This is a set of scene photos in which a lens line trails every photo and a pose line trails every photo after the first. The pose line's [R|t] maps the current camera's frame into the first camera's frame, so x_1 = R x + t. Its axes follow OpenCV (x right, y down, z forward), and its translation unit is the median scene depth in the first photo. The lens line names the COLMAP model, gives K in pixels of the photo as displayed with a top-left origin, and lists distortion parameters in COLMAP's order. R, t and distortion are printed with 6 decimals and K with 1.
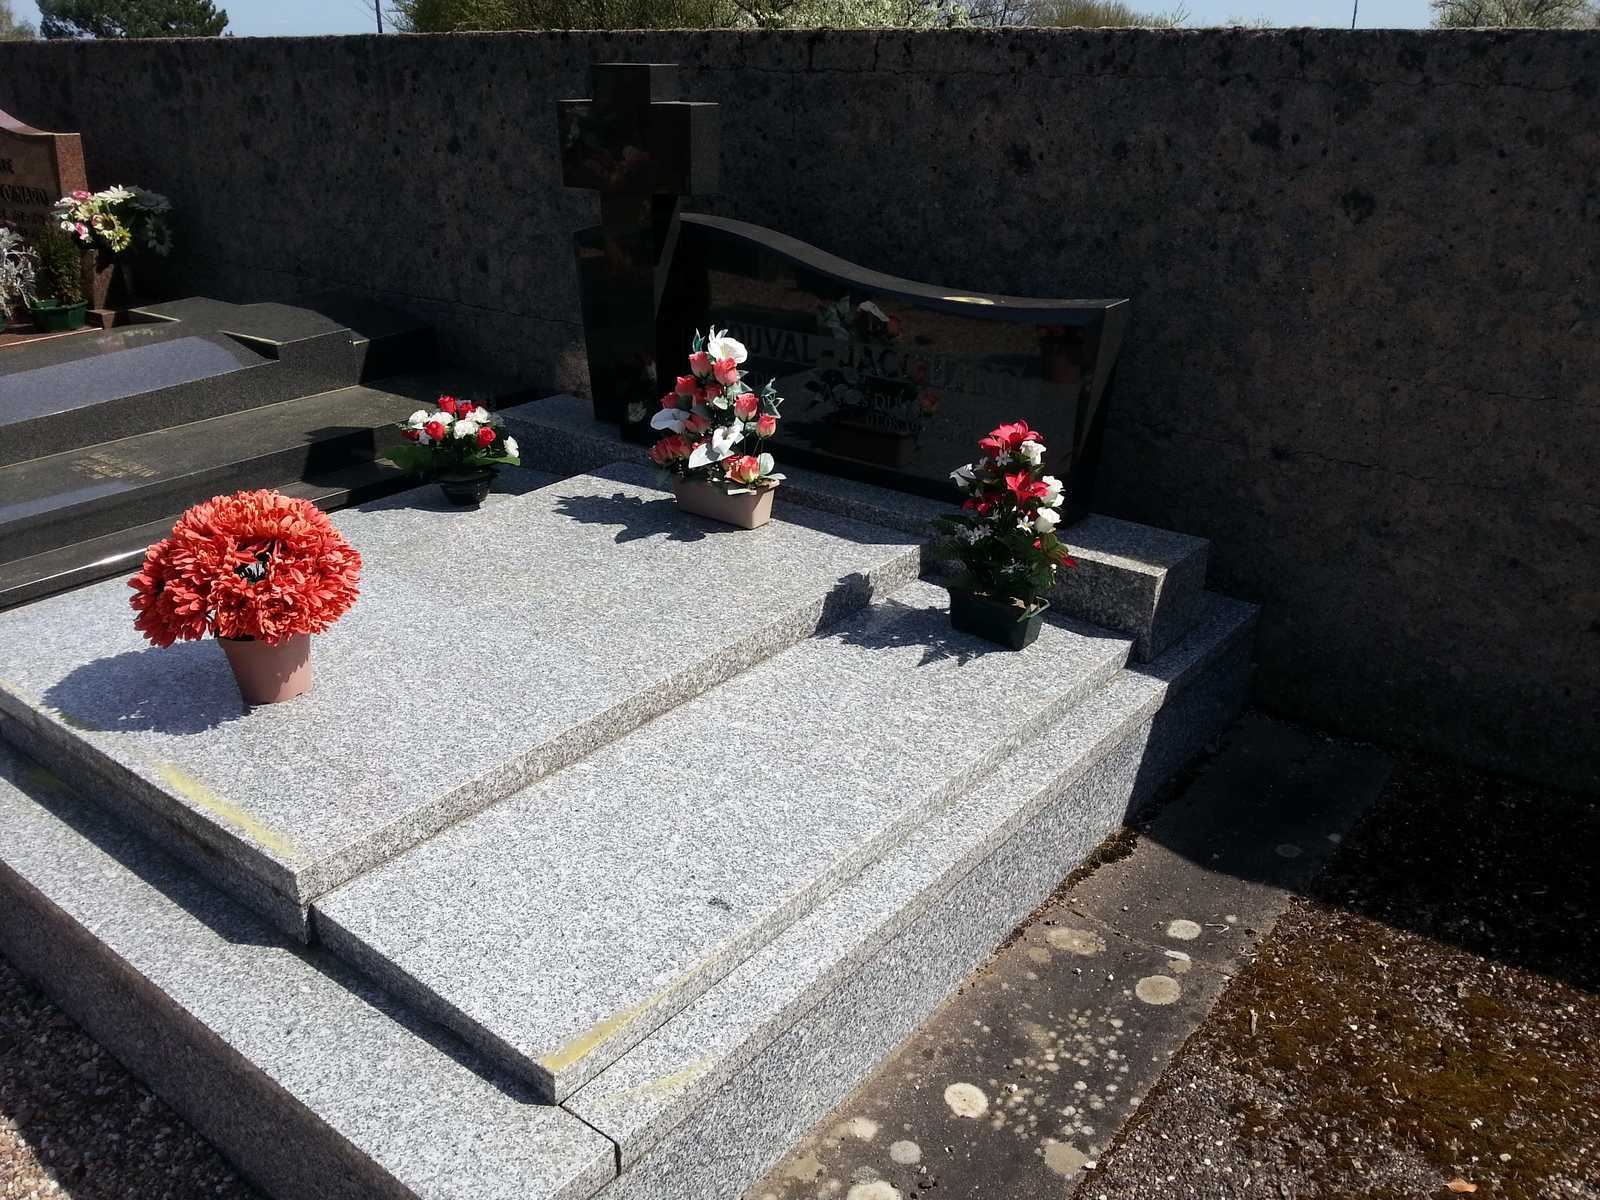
lens RADIAL K [[1335.2, 0, 808.3], [0, 1335.2, 609.1], [0, 0, 1]] dist [0.028291, -0.097696]
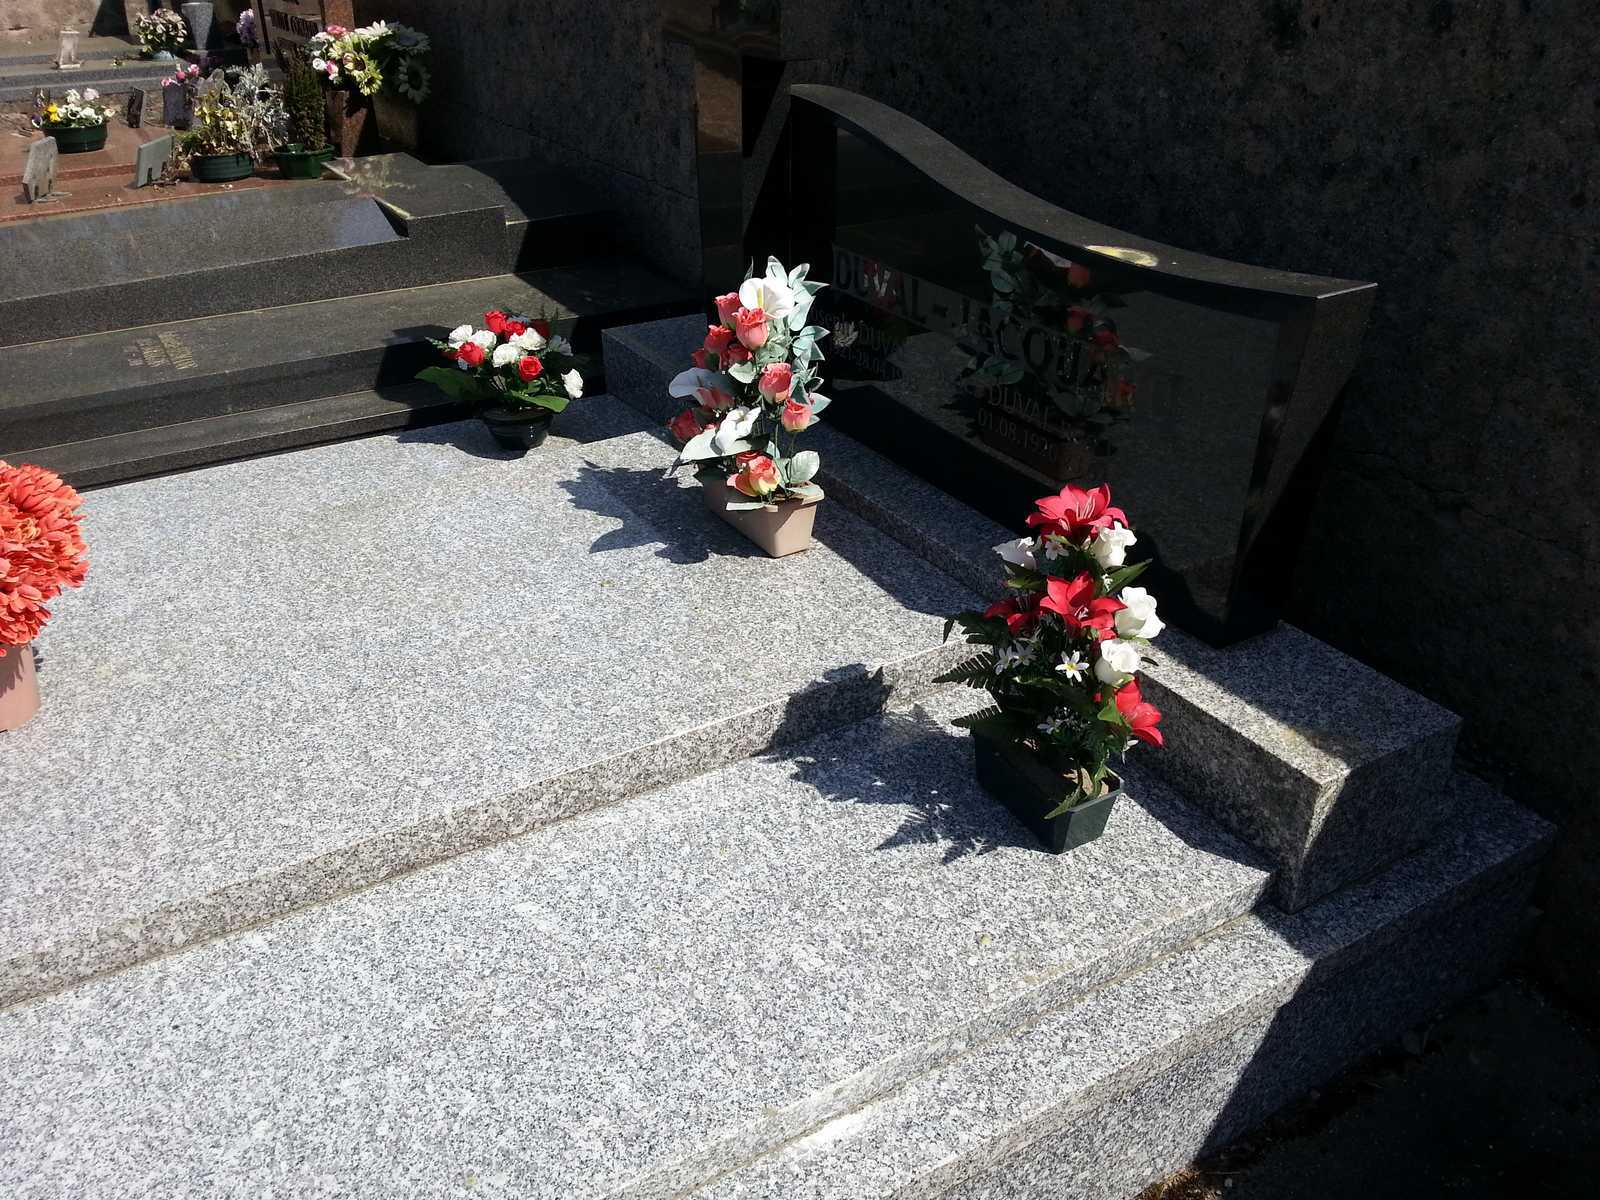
lens RADIAL K [[1342.1, 0, 800.0], [0, 1342.1, 600.0], [0, 0, 1]] dist [-0.002279, -0.038151]
pose [[0.933429, 0.170646, -0.315579, 0.196149], [-0.142494, 0.983618, 0.110409, -0.118182], [0.329251, -0.058091, 0.942454, 0.349073]]
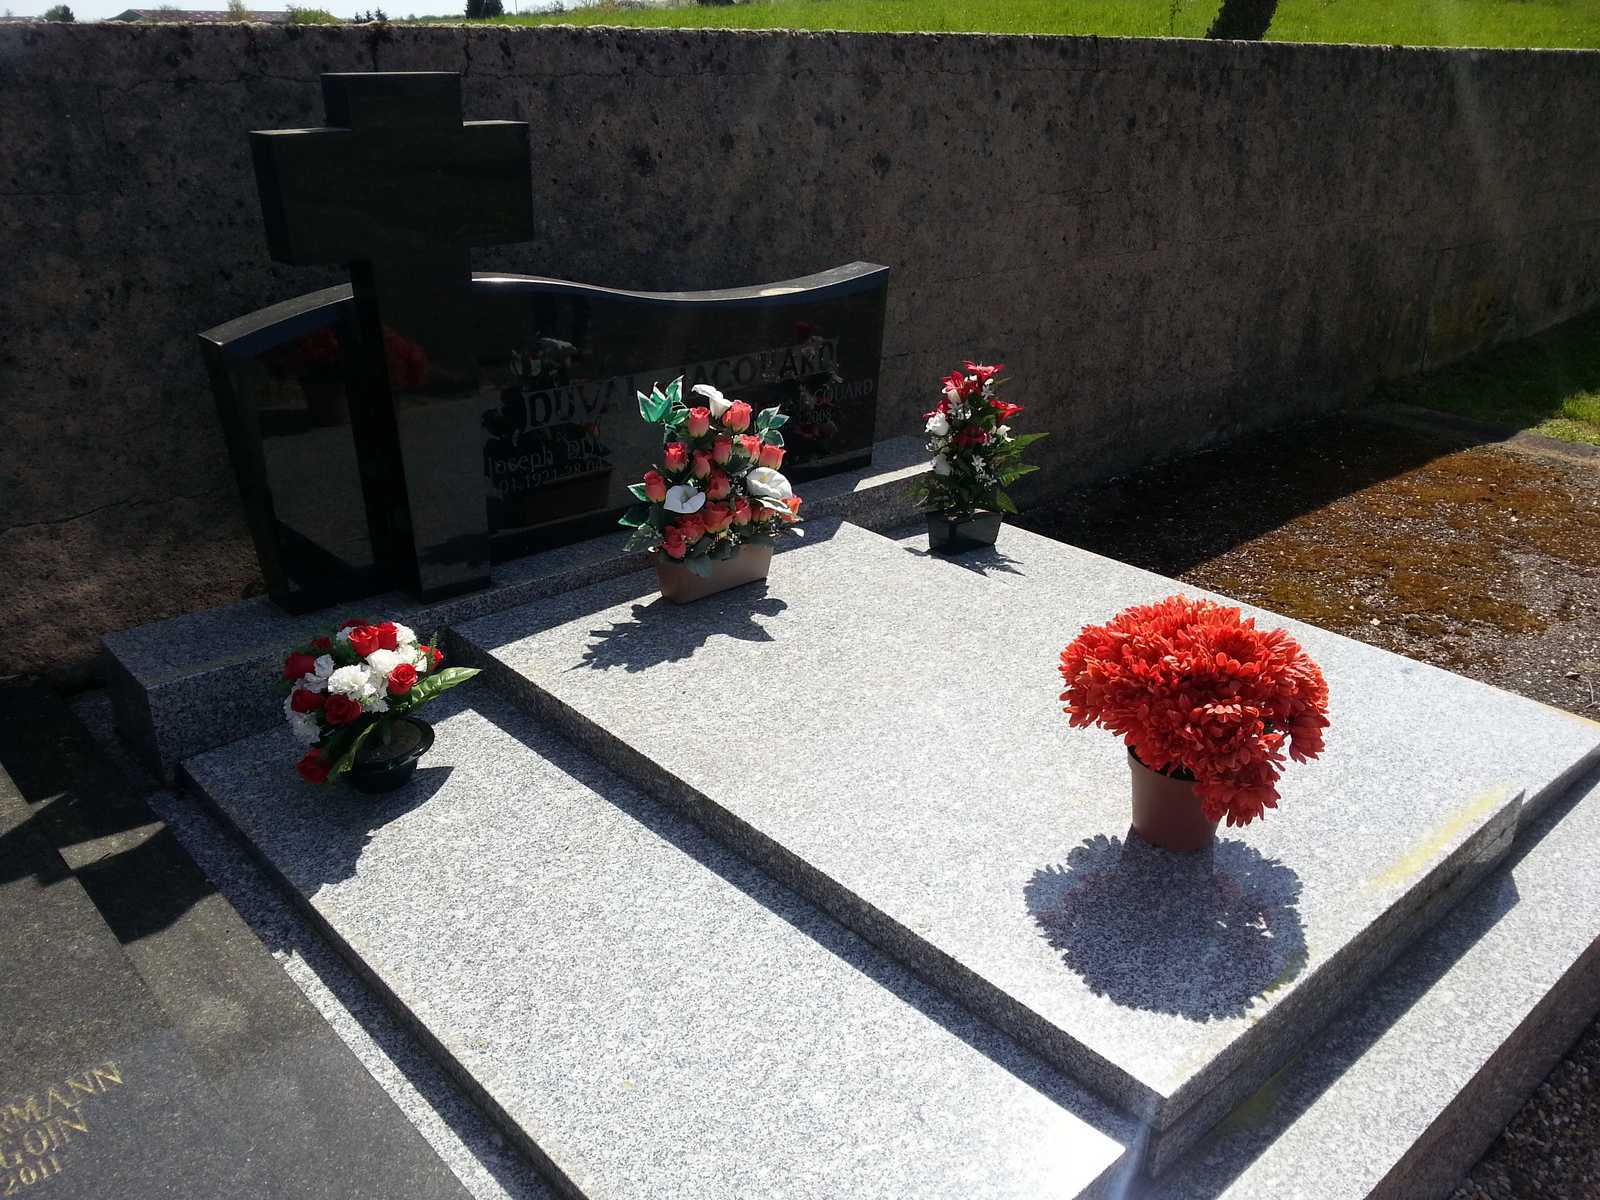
lens RADIAL K [[1335.2, 0, 808.3], [0, 1335.2, 609.1], [0, 0, 1]] dist [0.028291, -0.097696]
pose [[0.163772, -0.382487, 0.909331, -0.884777], [0.380654, 0.874892, 0.299445, -0.305830], [-0.910100, 0.297099, 0.288878, 0.725050]]
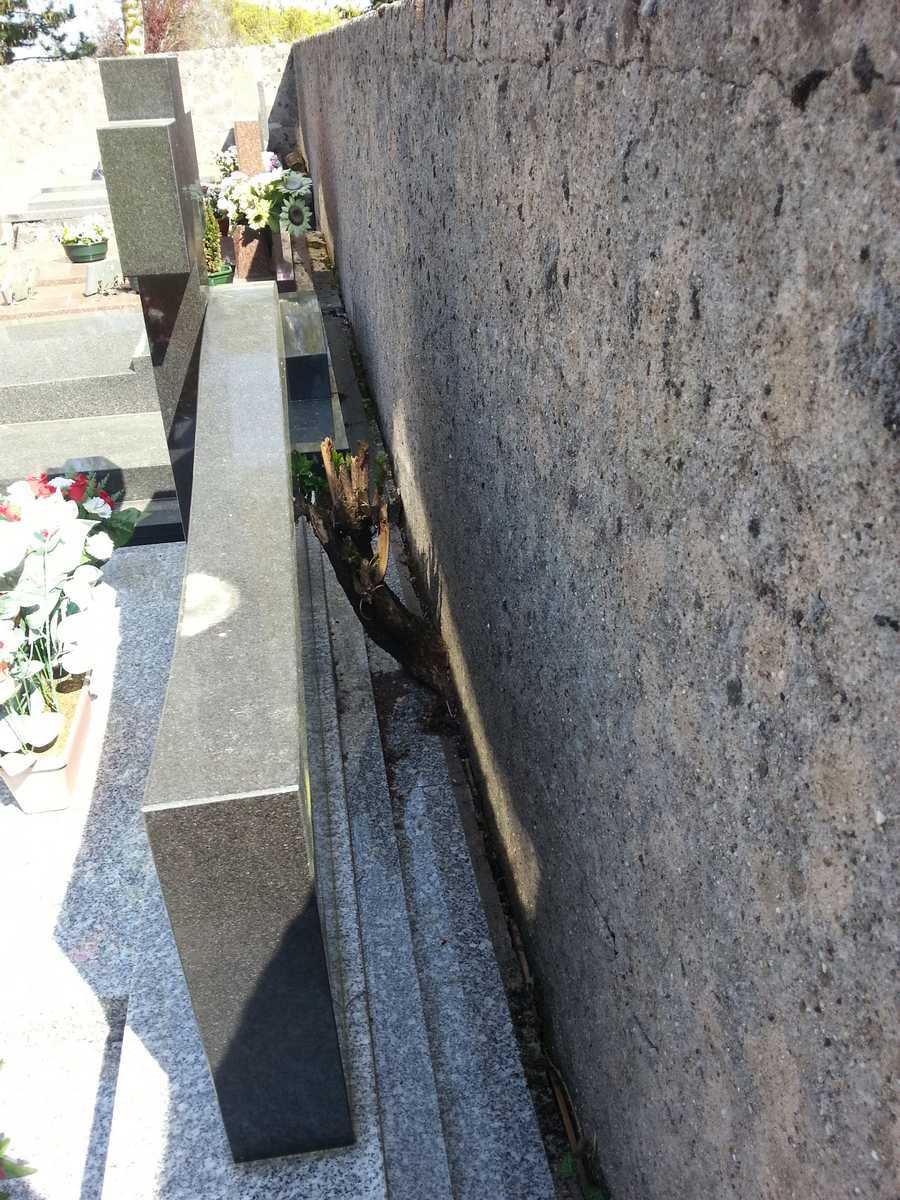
lens RADIAL K [[1001.4, 0, 450.0], [0, 1001.4, 600.0], [0, 0, 1]] dist [0.028291, -0.097696]
pose [[0.733377, 0.311823, -0.604090, 0.366907], [-0.239428, 0.950138, 0.199779, -0.306083], [0.636265, -0.001877, 0.771469, 0.766405]]
